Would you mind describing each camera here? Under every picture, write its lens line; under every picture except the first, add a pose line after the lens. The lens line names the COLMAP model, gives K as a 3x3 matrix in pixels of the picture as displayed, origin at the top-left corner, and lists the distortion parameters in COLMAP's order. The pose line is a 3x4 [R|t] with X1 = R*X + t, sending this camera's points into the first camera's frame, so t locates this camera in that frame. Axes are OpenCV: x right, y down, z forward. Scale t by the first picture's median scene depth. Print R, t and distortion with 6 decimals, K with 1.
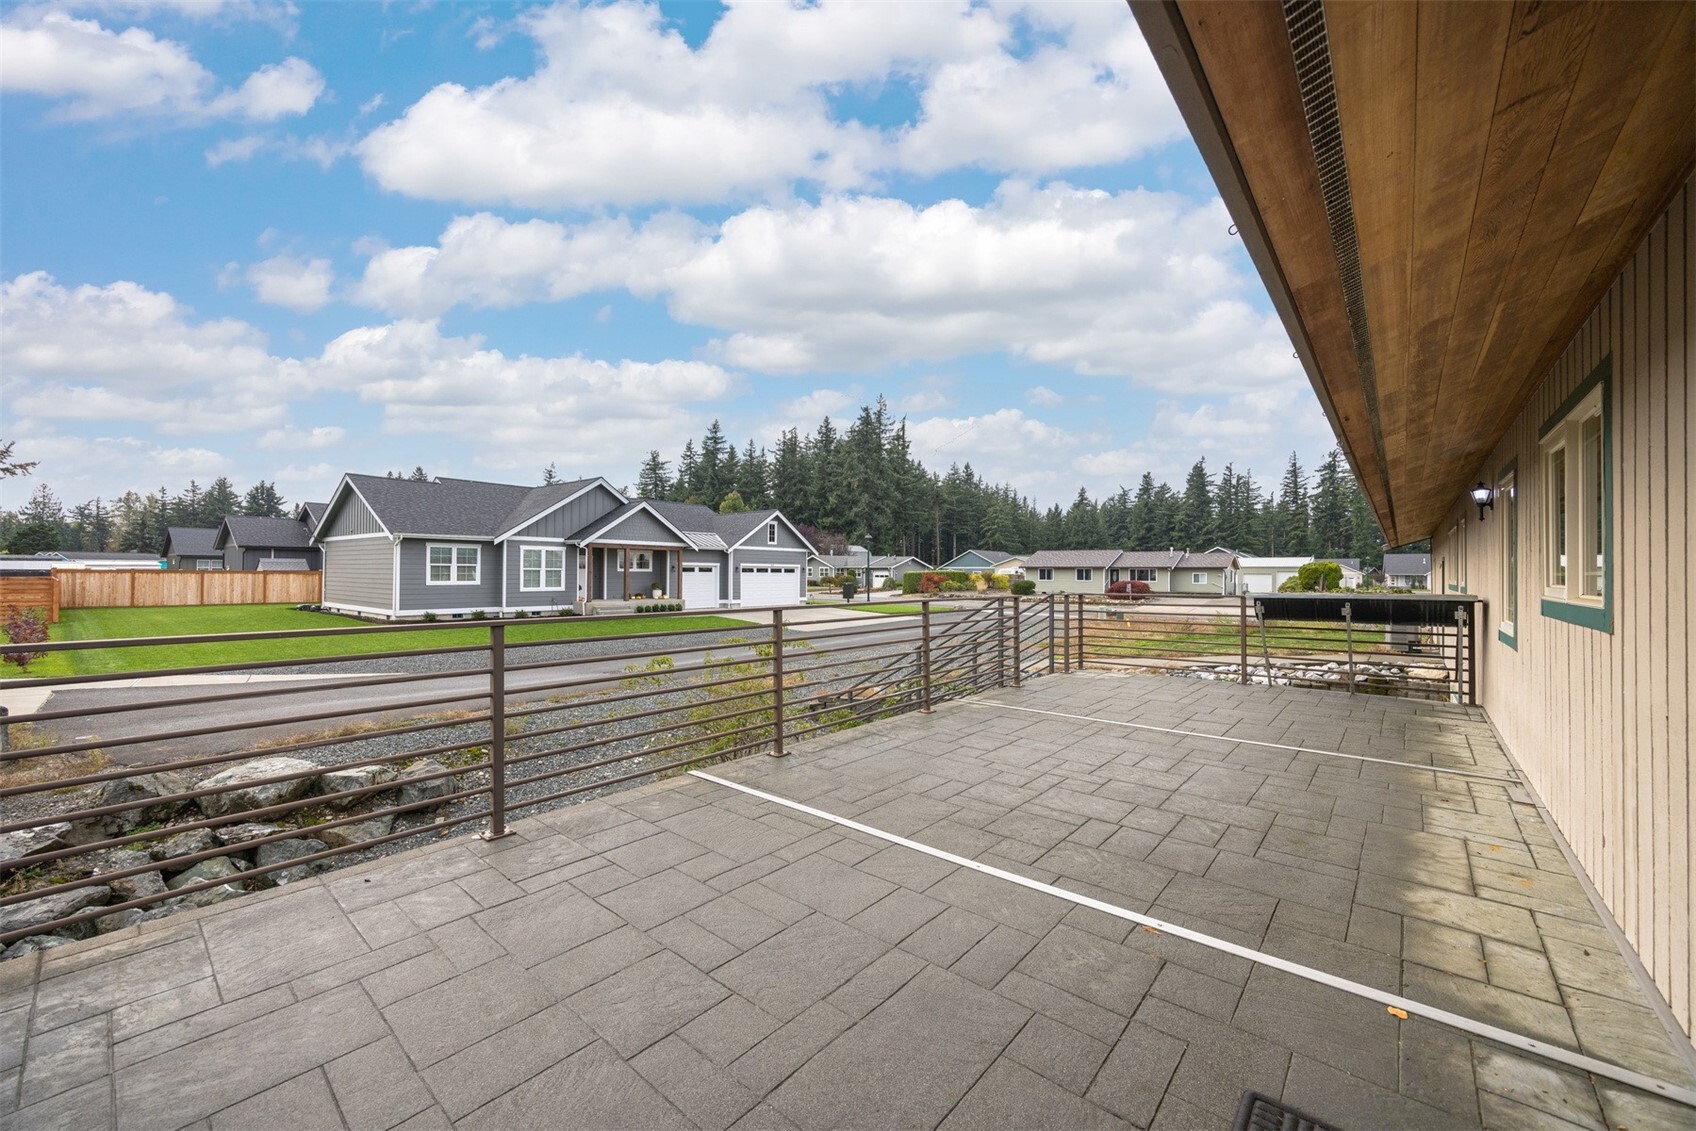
lens RADIAL K [[648.4, 0, 850.4], [0, 648.4, 571.2], [0, 0, 1]] dist [0.000188, 0.000005]
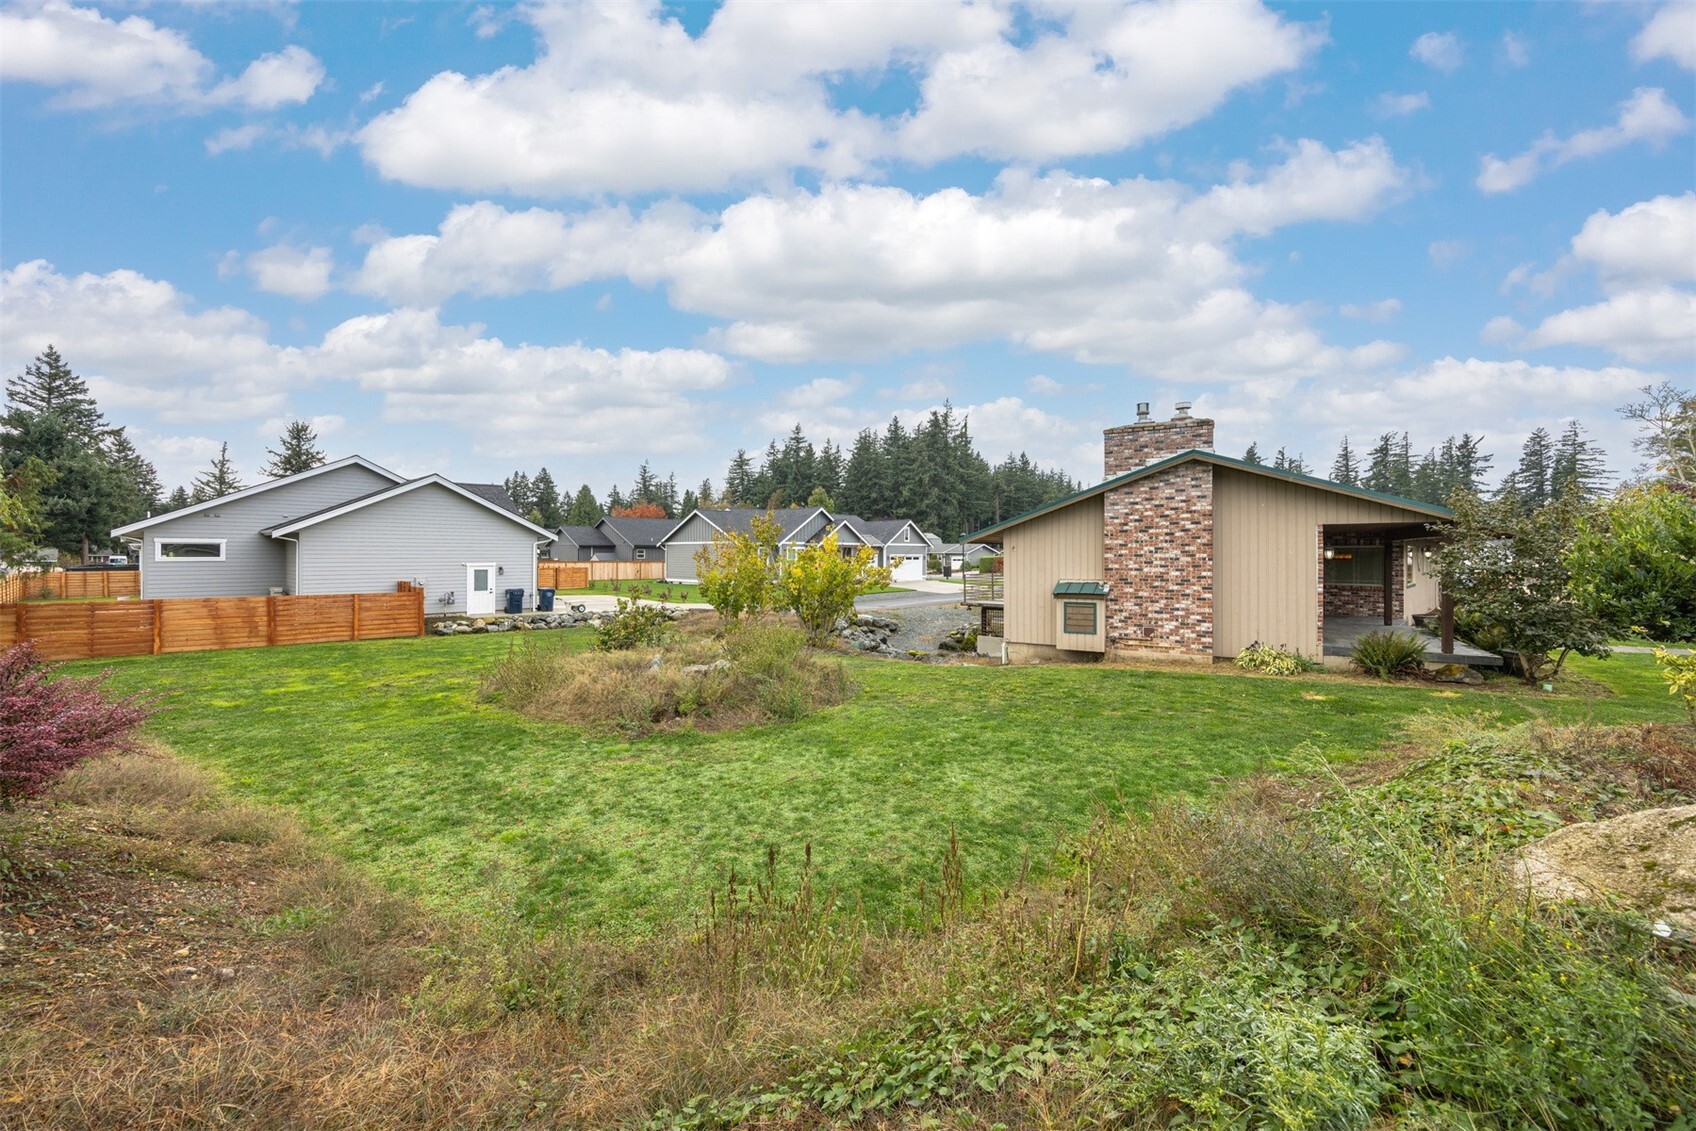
lens RADIAL K [[648.4, 0, 844.6], [0, 648.4, 561.0], [0, 0, 1]] dist [0.000188, 0.000005]
pose [[0.996179, -0.006326, -0.087103, -0.029131], [0.007331, 0.999910, 0.011223, -0.002822], [0.087024, -0.011818, 0.996136, -0.125302]]
